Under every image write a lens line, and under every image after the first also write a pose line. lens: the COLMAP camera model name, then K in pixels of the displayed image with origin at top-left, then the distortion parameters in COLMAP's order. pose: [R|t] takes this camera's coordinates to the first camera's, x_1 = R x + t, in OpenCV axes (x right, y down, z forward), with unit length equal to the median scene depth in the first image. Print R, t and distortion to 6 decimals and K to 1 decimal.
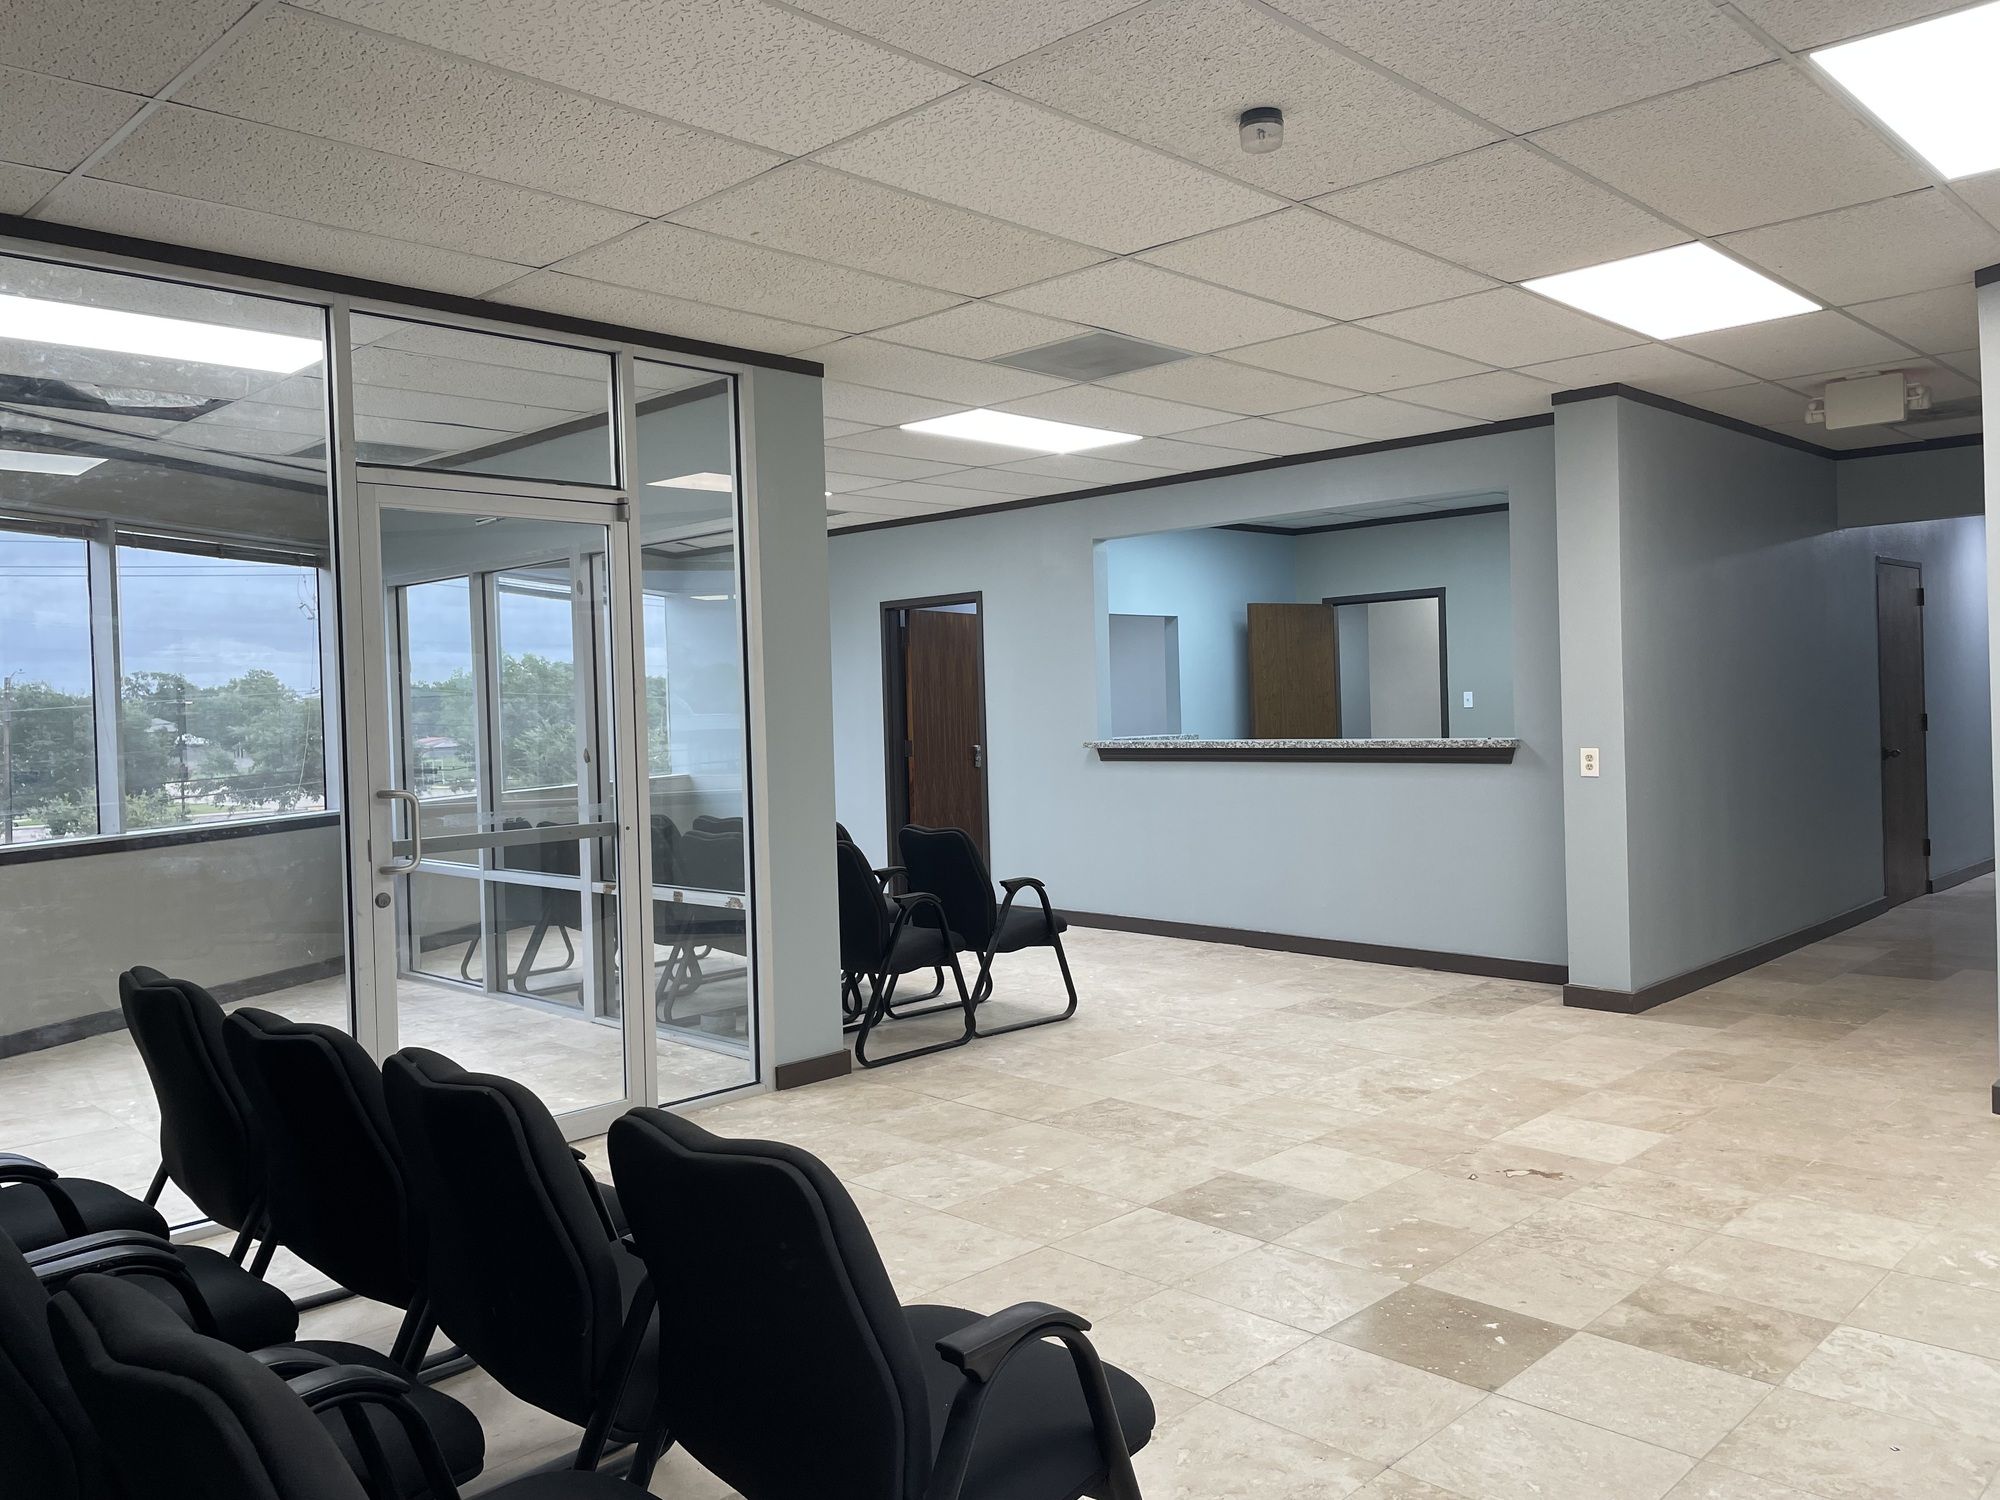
lens RADIAL K [[1511.7, 0, 989.9], [0, 1511.7, 729.9], [0, 0, 1]] dist [0.076527, -0.094643]
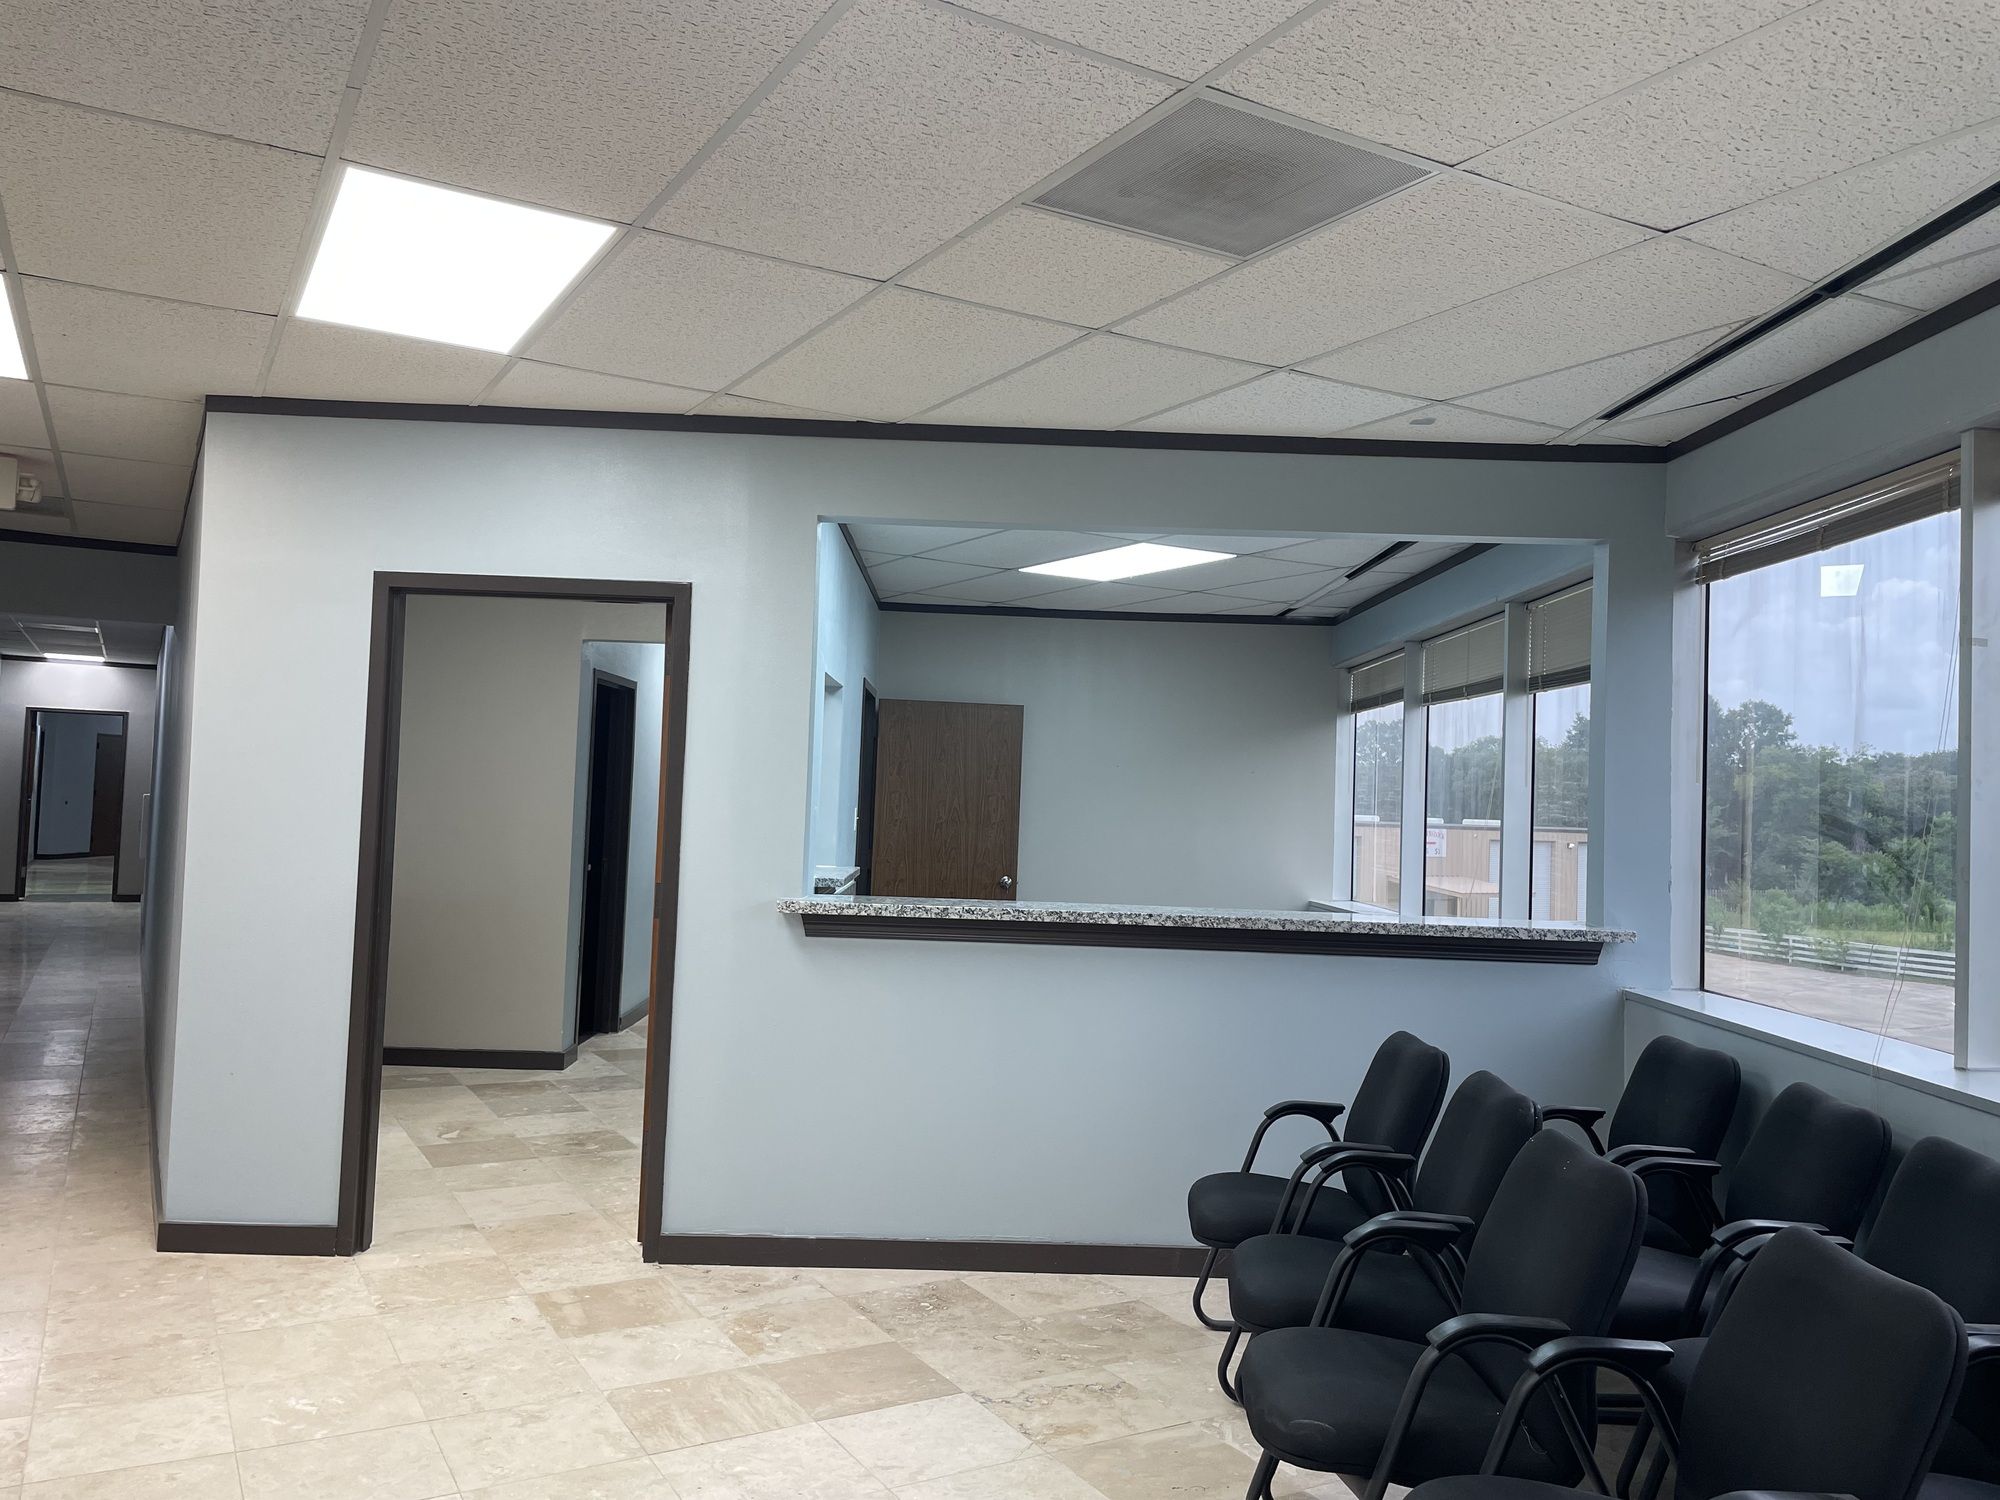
lens RADIAL K [[1511.7, 0, 999.5], [0, 1511.7, 729.1], [0, 0, 1]] dist [0.076527, -0.094643]
pose [[0.265903, 0.083548, 0.960372, -0.155159], [-0.027882, 0.996487, -0.078970, -0.016430], [-0.963596, -0.005779, 0.267299, 0.221412]]
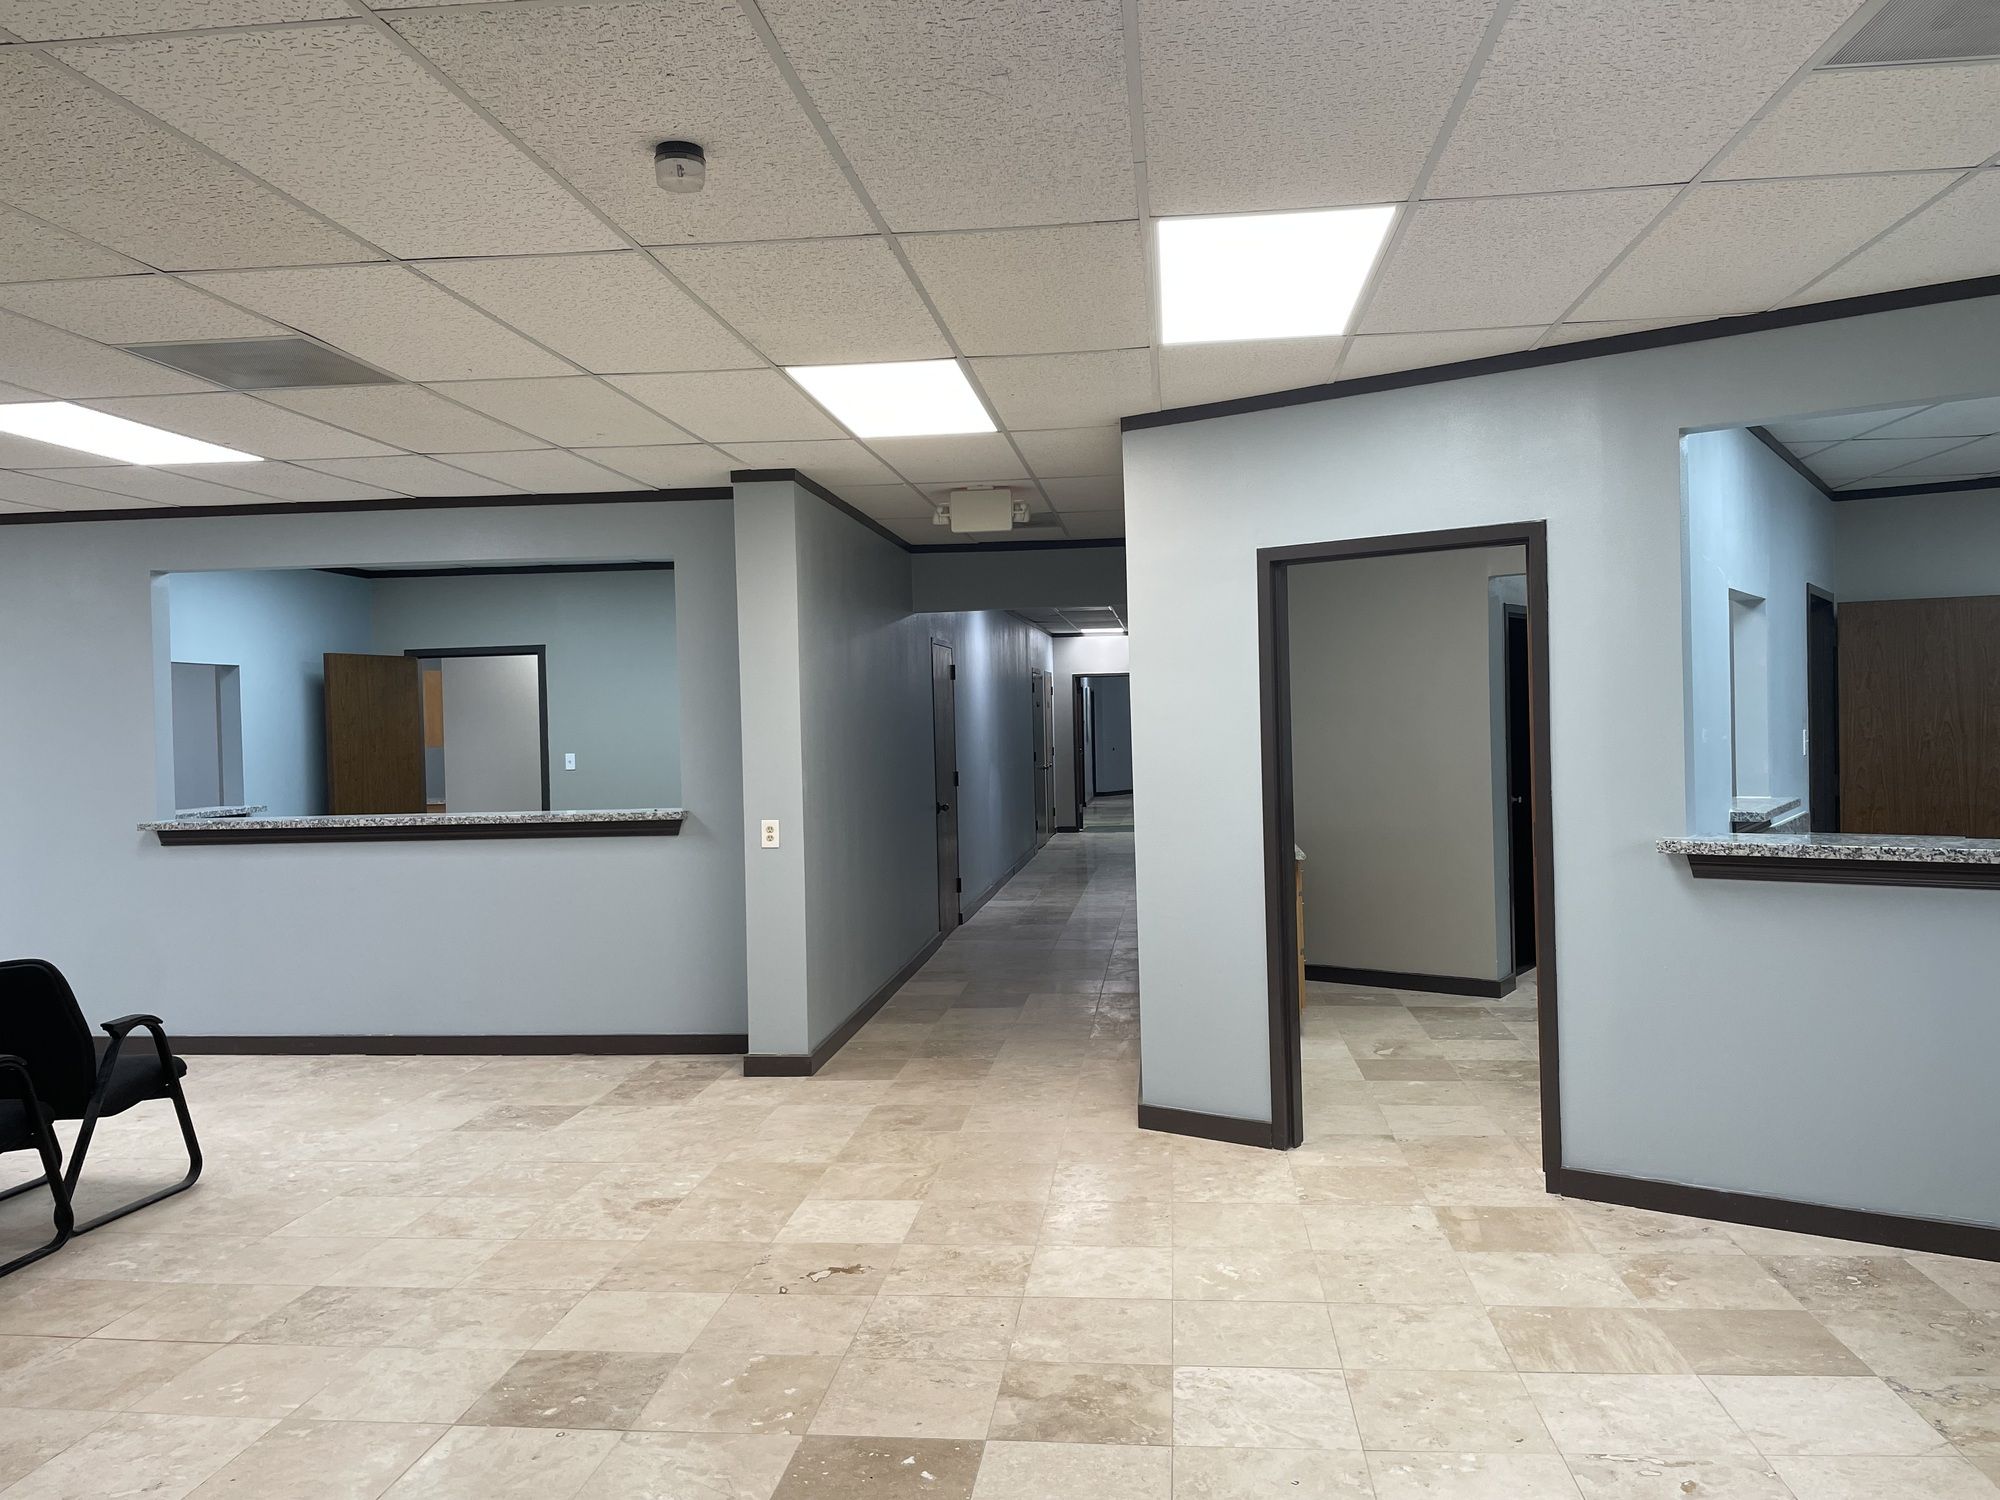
lens RADIAL K [[1511.7, 0, 1015.0], [0, 1511.7, 733.2], [0, 0, 1]] dist [0.076527, -0.094643]
pose [[0.780484, 0.003032, 0.625169, -0.147237], [0.012119, 0.999727, -0.019979, -0.031029], [-0.625059, 0.023170, 0.780234, 0.133642]]
